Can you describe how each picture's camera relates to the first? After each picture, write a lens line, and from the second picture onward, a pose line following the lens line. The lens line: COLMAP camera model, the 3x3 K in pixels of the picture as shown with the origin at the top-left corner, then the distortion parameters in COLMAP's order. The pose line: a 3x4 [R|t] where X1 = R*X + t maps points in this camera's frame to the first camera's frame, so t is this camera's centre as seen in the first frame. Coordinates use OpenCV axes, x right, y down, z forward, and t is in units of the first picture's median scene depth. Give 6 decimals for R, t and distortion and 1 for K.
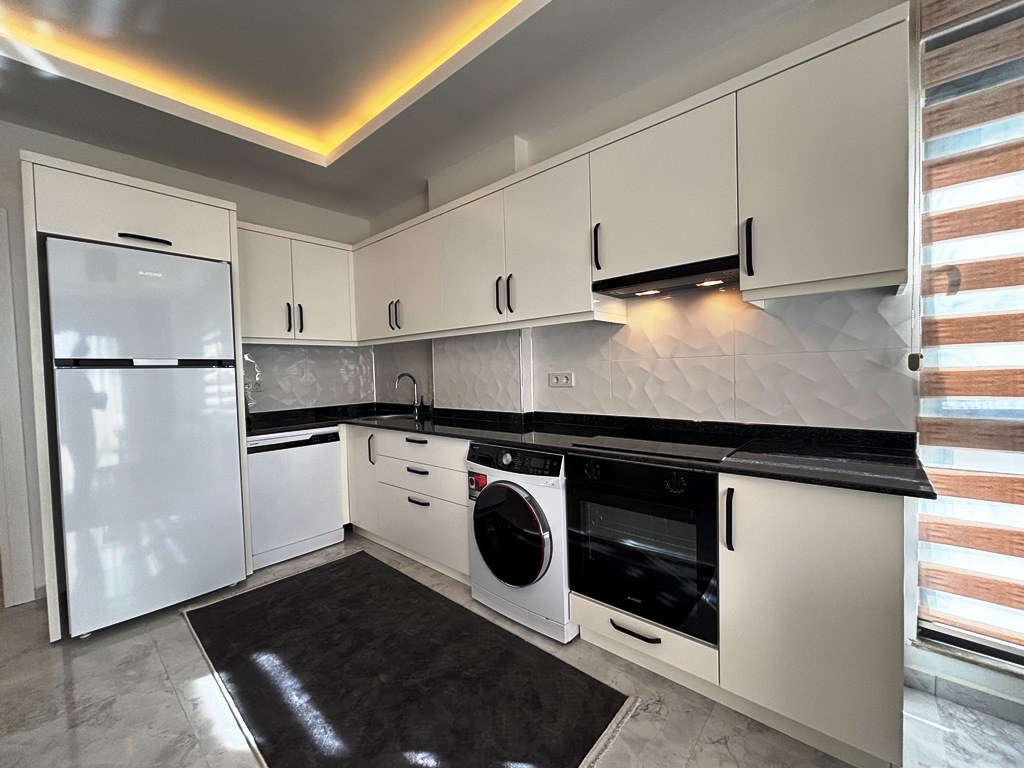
lens RADIAL K [[417.6, 0, 512.0], [0, 417.6, 384.0], [0, 0, 1]] dist [0.002933, -0.000518]
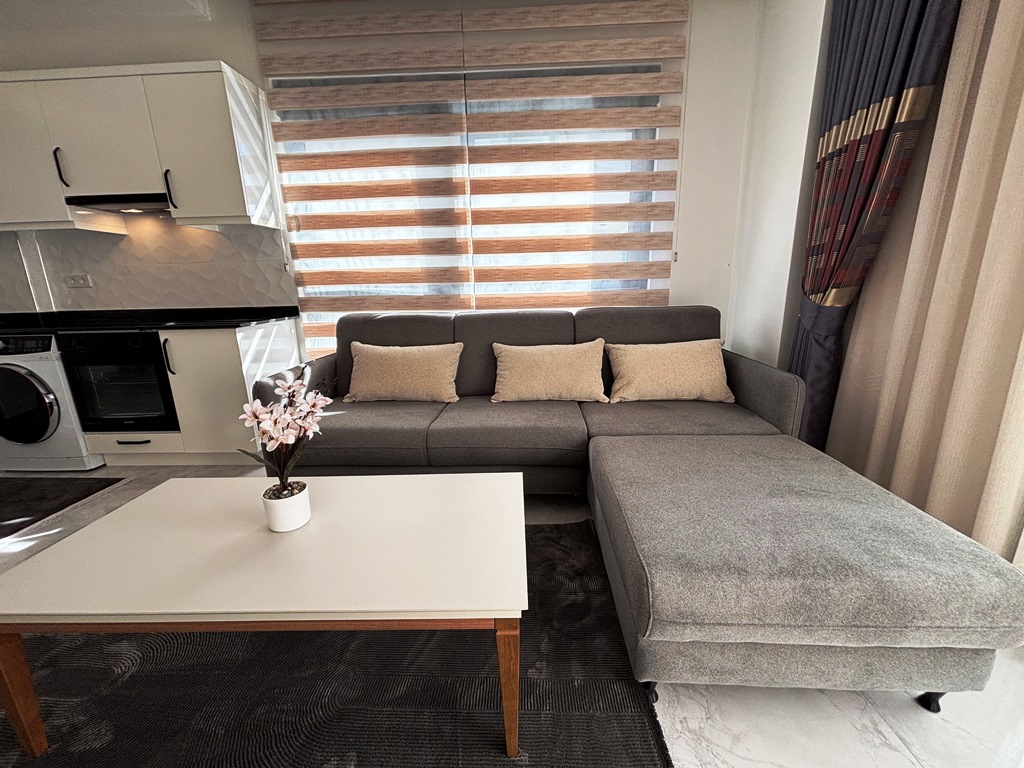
lens RADIAL K [[414.7, 0, 511.5], [0, 414.7, 385.3], [0, 0, 1]] dist [-0.002446, -0.000510]
pose [[0.770781, -0.142068, 0.621059, 0.371952], [0.020764, 0.979904, 0.198384, 0.089546], [-0.636762, -0.140015, 0.758241, -0.853602]]
